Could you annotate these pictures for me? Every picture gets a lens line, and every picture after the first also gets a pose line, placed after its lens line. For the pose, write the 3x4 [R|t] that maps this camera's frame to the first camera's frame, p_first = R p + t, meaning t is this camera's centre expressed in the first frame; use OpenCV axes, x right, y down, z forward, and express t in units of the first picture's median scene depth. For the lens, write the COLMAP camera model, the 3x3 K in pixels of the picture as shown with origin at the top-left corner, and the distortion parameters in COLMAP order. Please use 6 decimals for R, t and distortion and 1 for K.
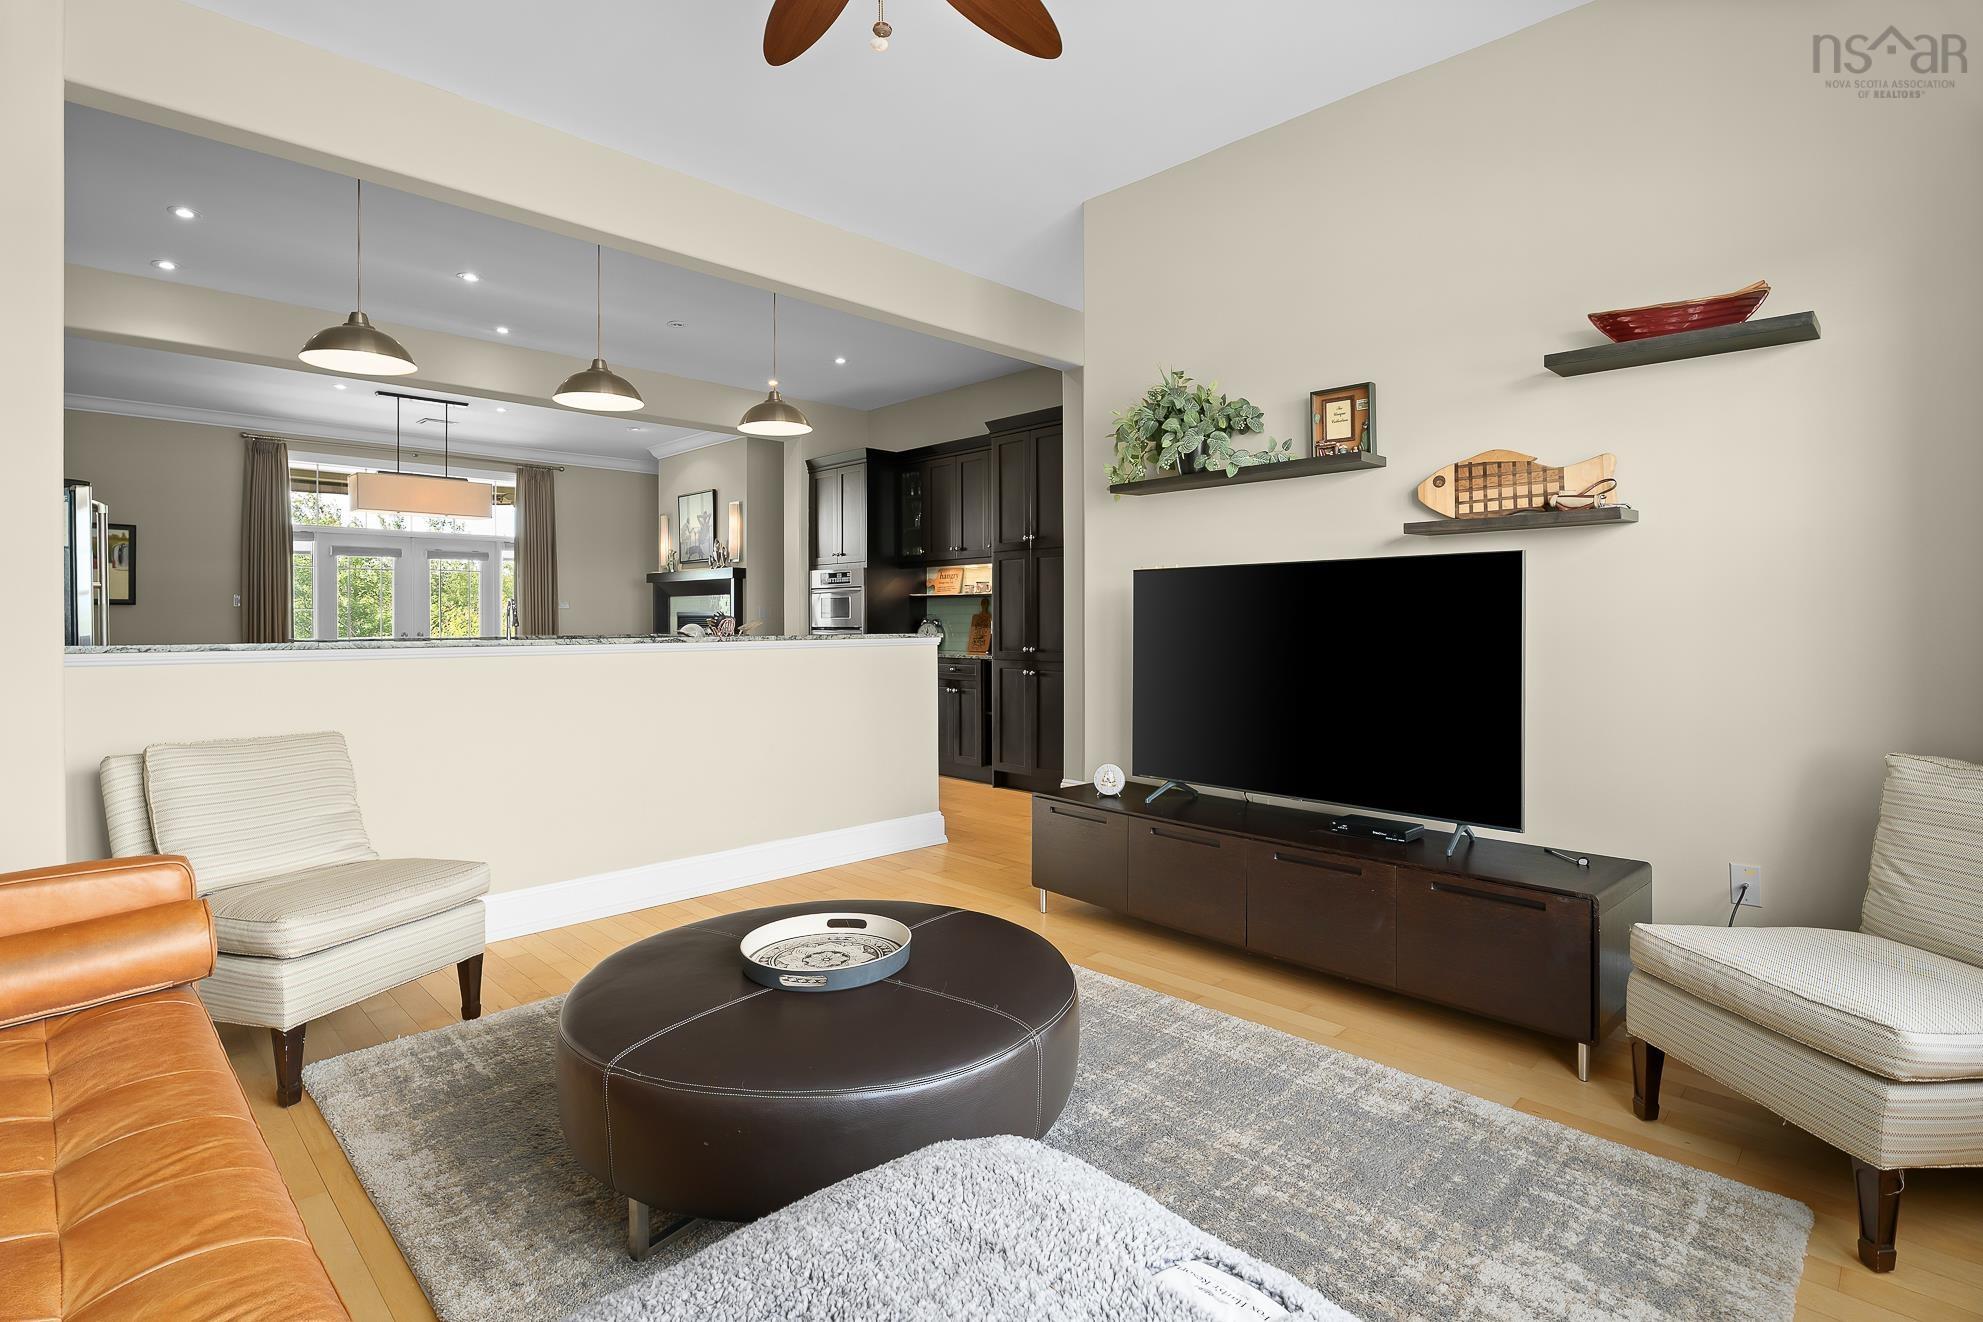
lens RADIAL K [[951.2, 0, 975.8], [0, 951.2, 618.6], [0, 0, 1]] dist [-0.018286, -0.000127]
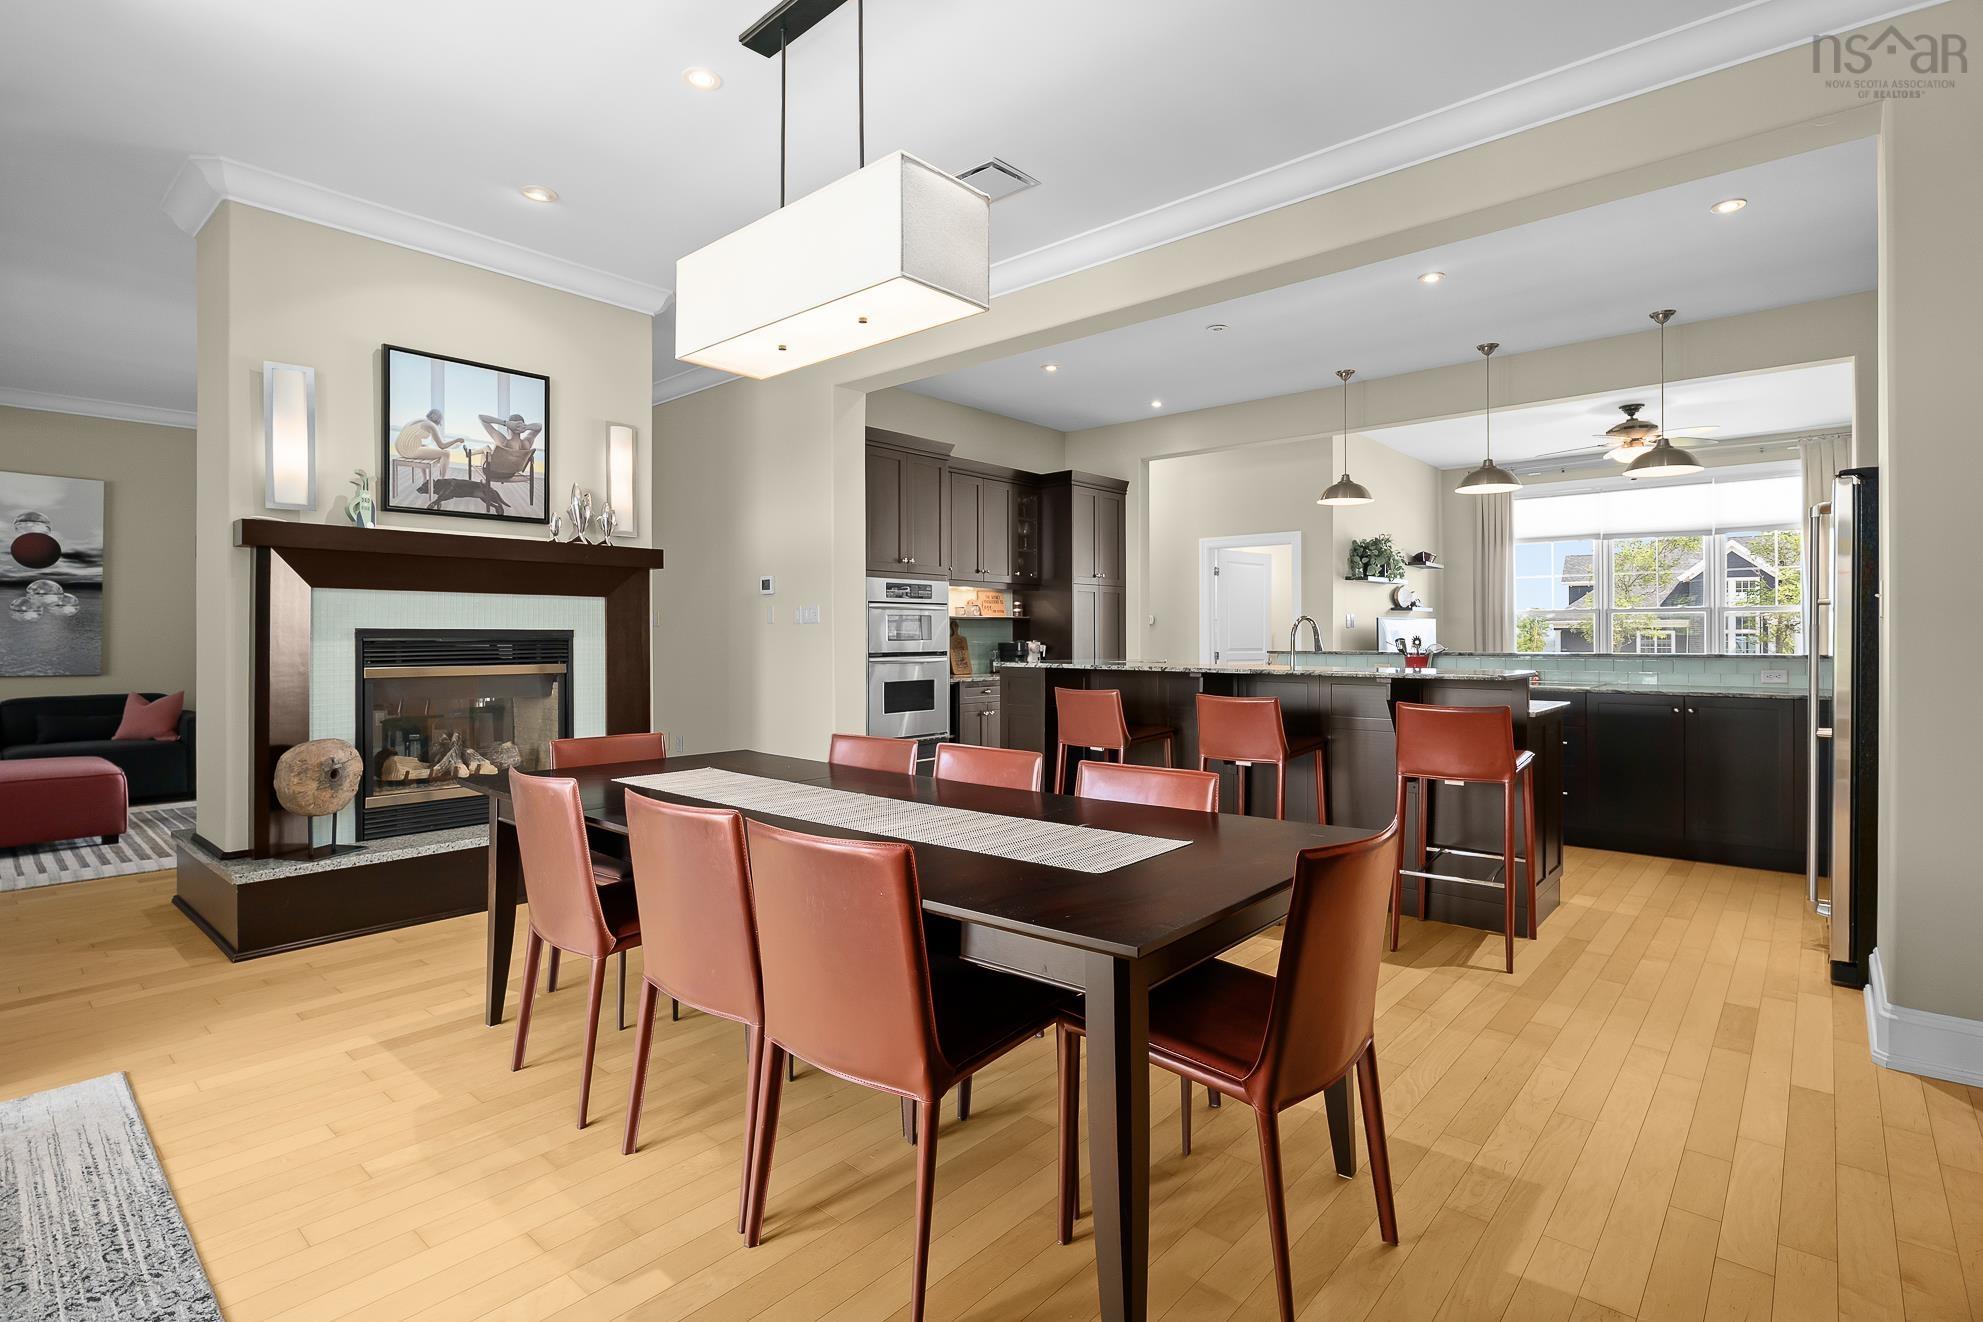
lens RADIAL K [[951.2, 0, 993.4], [0, 951.2, 647.8], [0, 0, 1]] dist [-0.018286, -0.000127]
pose [[-0.058542, -0.005668, 0.998269, -0.765711], [0.000435, 0.999984, 0.005703, -0.000908], [-0.998285, 0.000768, -0.058539, 0.792042]]
